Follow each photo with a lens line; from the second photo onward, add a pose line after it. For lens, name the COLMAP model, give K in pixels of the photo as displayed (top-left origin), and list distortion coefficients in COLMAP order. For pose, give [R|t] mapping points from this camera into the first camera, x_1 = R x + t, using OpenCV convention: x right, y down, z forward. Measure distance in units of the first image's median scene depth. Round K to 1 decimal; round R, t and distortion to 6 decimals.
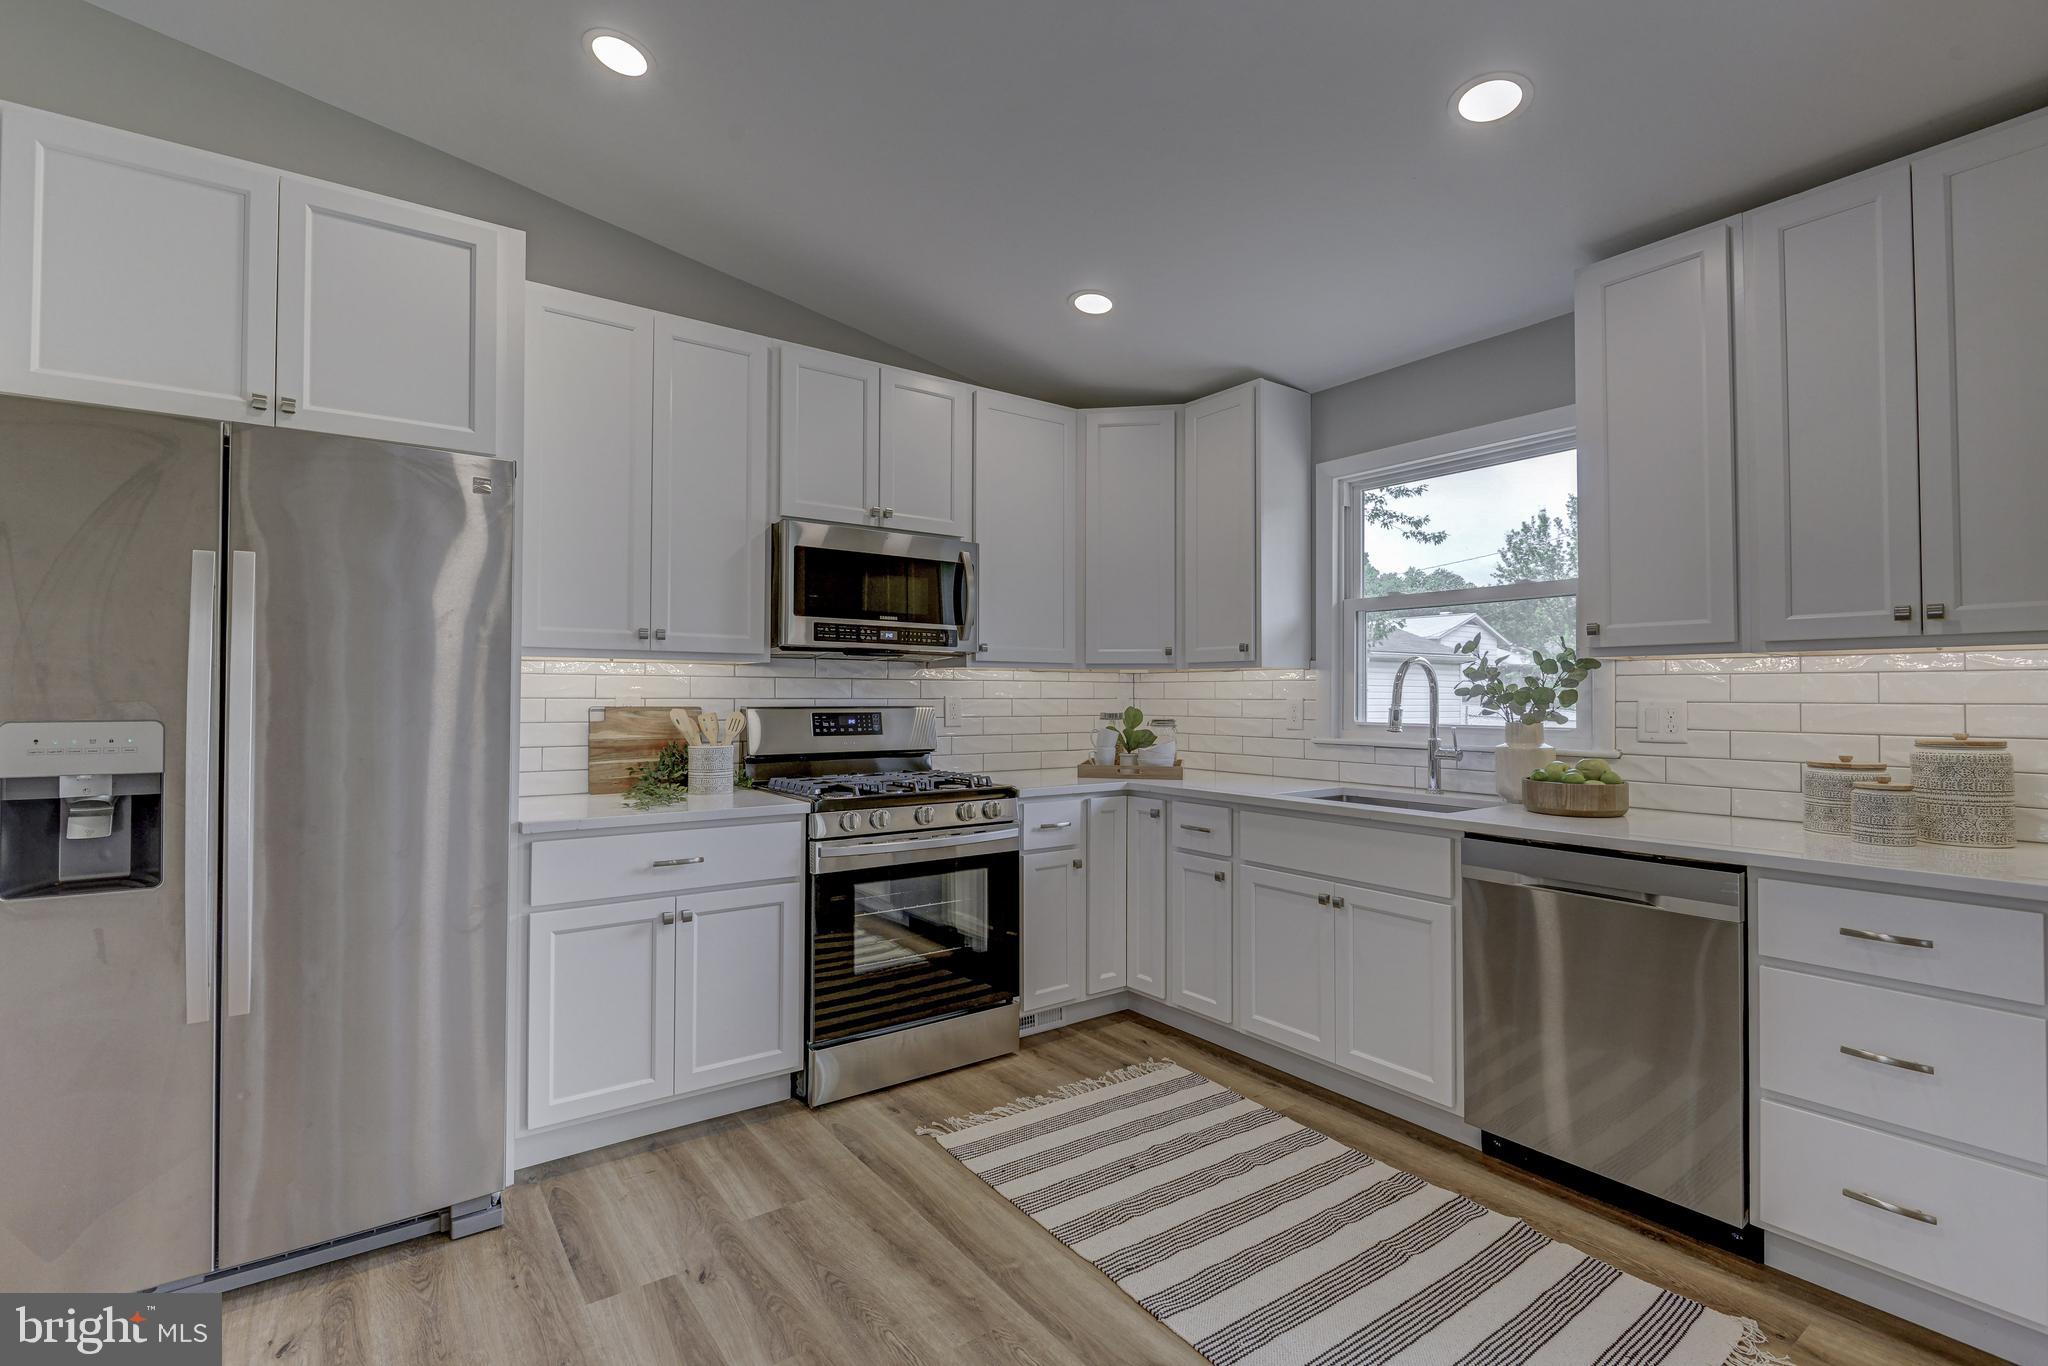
lens RADIAL K [[928.4, 0, 1018.6], [0, 928.4, 679.5], [0, 0, 1]] dist [-0.002807, -0.002141]
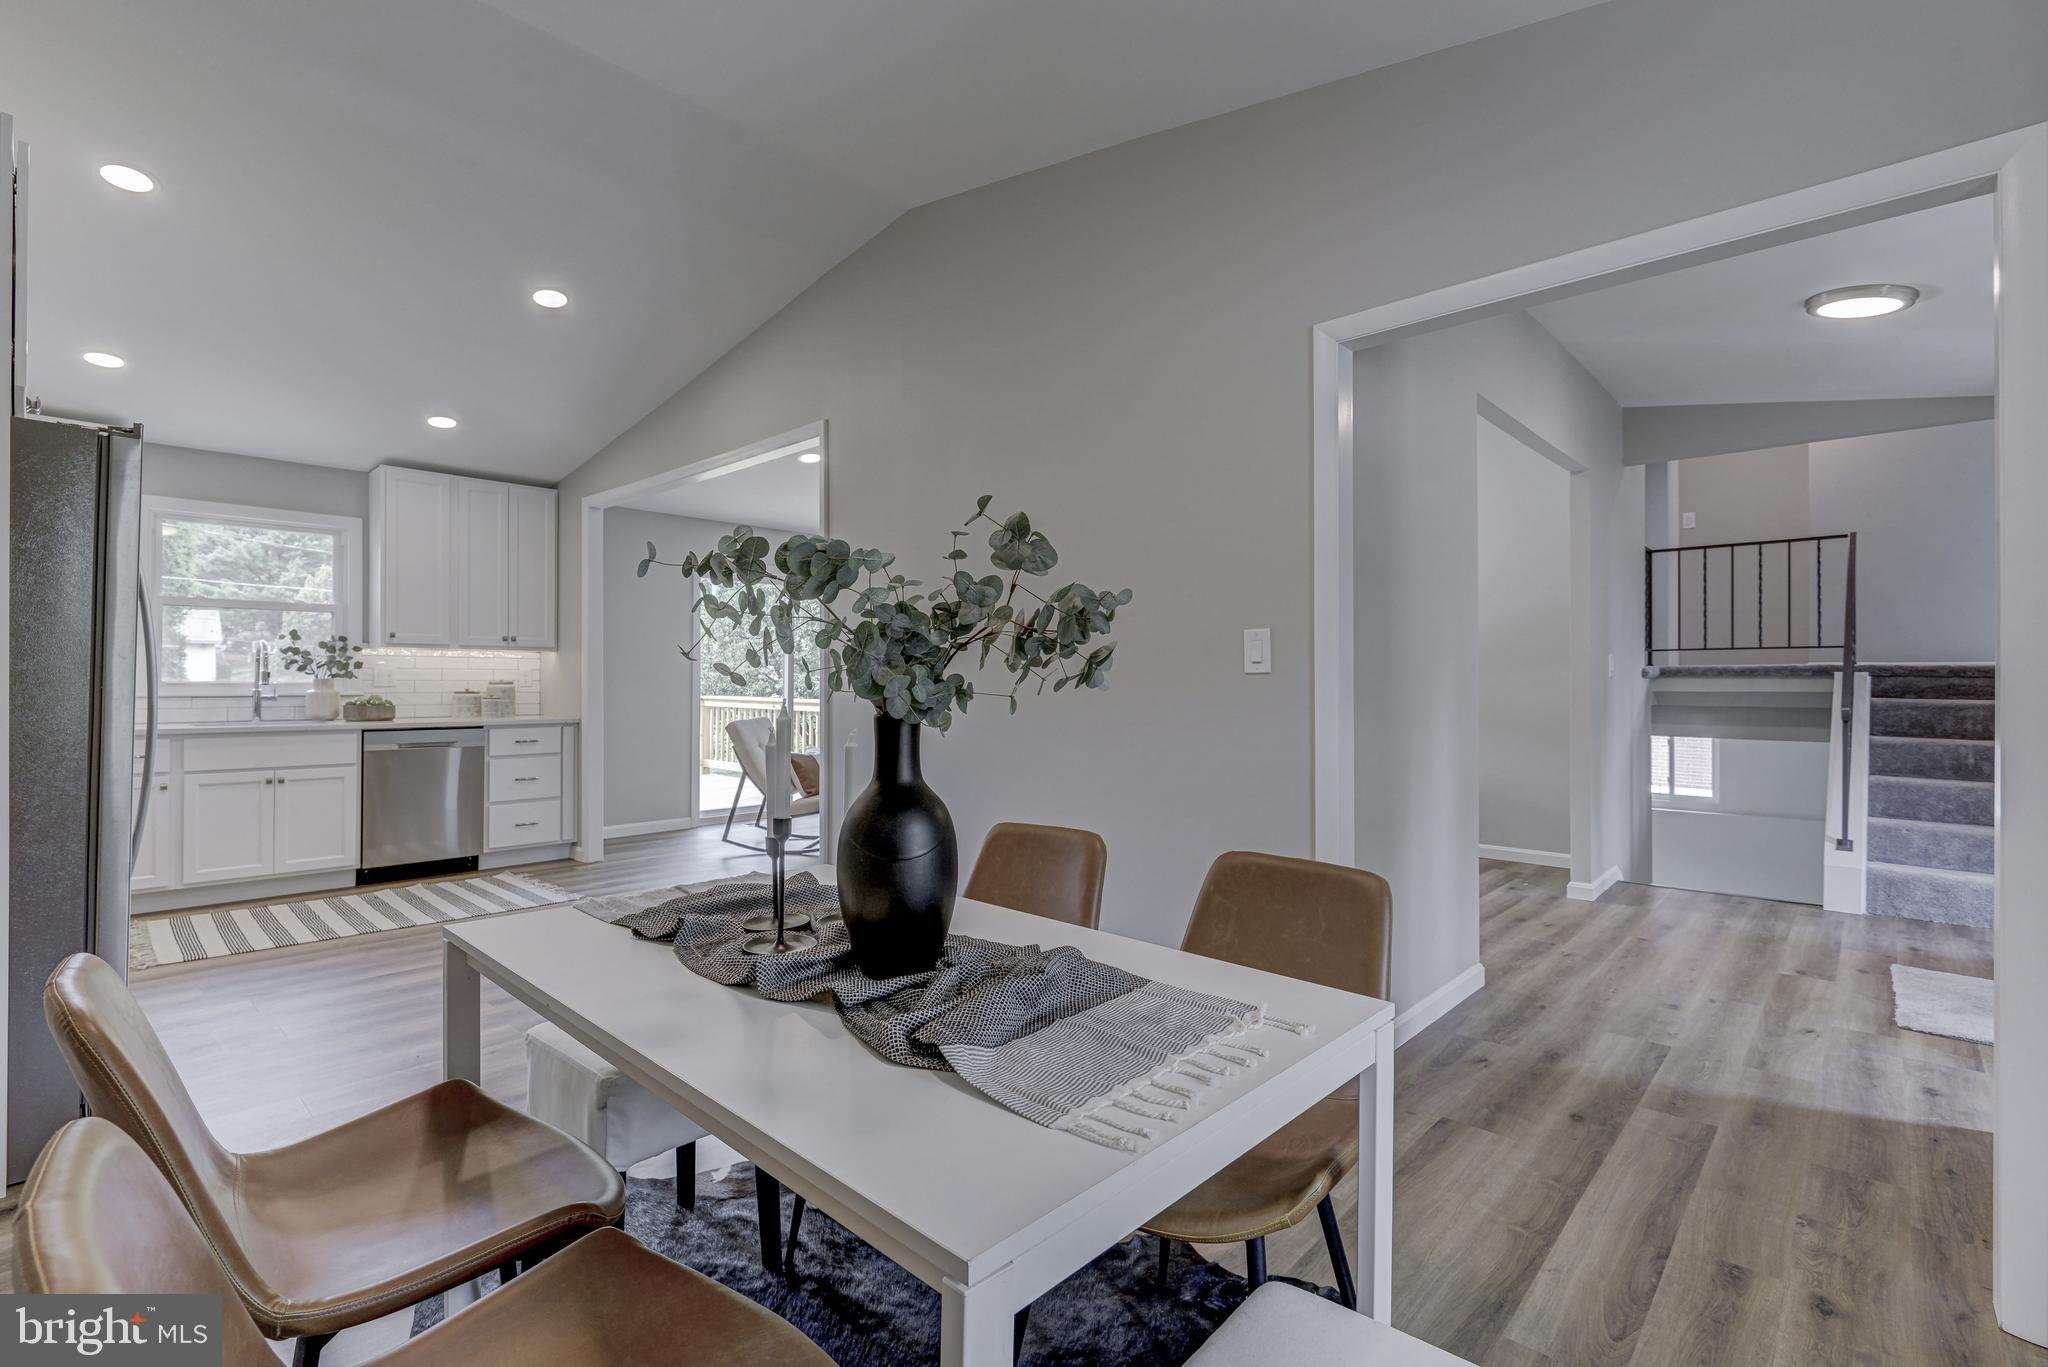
lens RADIAL K [[928.4, 0, 1016.0], [0, 928.4, 678.8], [0, 0, 1]] dist [-0.002807, -0.002141]
pose [[-0.190329, -0.004367, 0.981711, -1.612057], [-0.021802, 0.999762, 0.000221, 0.015560], [-0.981478, -0.021361, -0.190379, -0.031437]]
